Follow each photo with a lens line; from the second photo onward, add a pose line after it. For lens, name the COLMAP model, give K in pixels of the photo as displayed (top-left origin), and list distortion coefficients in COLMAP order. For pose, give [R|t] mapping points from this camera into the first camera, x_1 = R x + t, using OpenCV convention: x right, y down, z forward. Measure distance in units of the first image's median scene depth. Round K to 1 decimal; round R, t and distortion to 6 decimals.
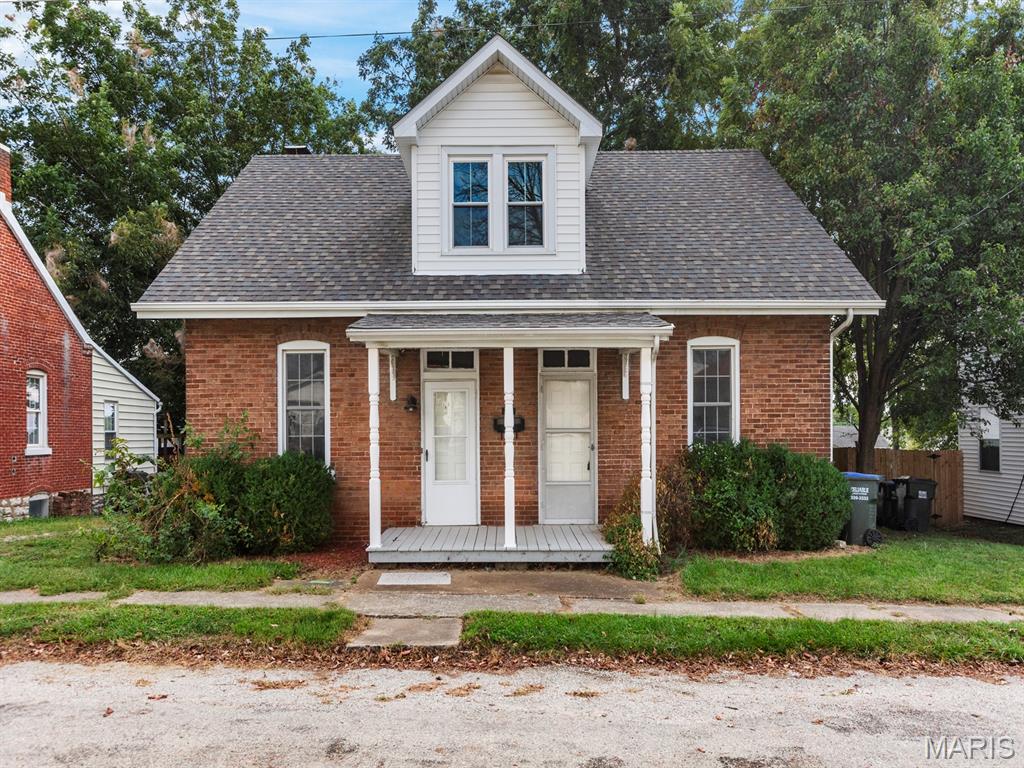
lens RADIAL K [[707.8, 0, 512.0], [0, 707.8, 418.7], [0, 0, 1]] dist [-0.000098, -0.000239]
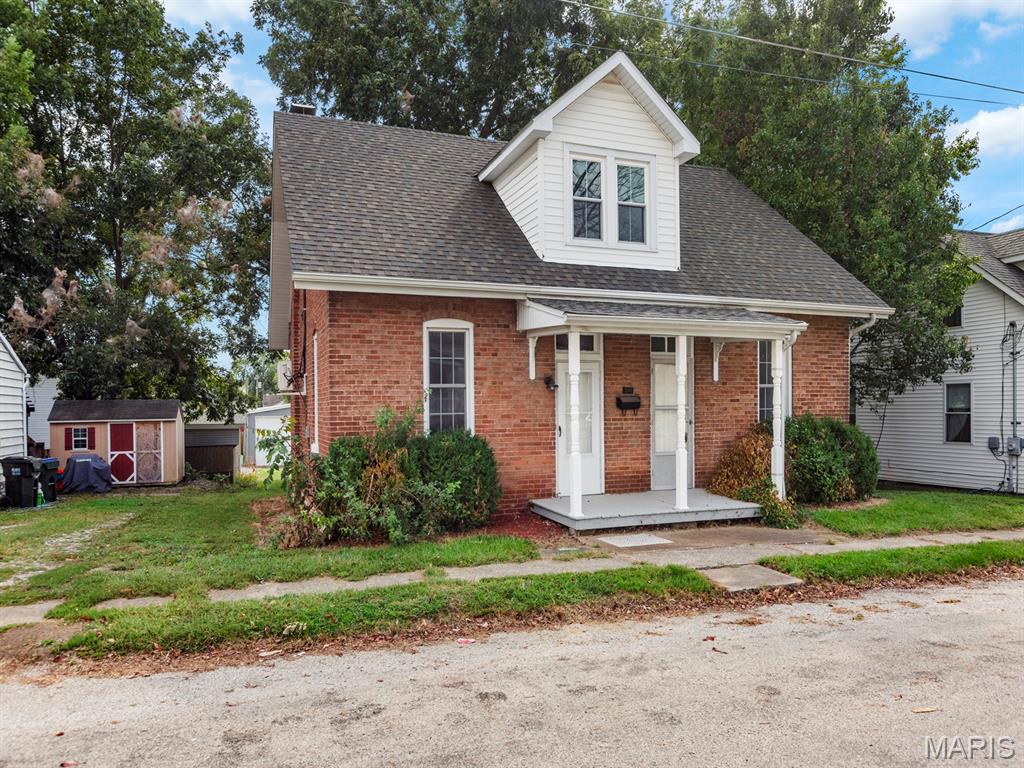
lens RADIAL K [[710.2, 0, 511.9], [0, 710.2, 404.5], [0, 0, 1]] dist [-0.000703, -0.001459]
pose [[0.932152, -0.000526, 0.362066, -0.579893], [-0.002674, 0.999962, 0.008335, 0.002760], [-0.362057, -0.008737, 0.932115, 0.023842]]
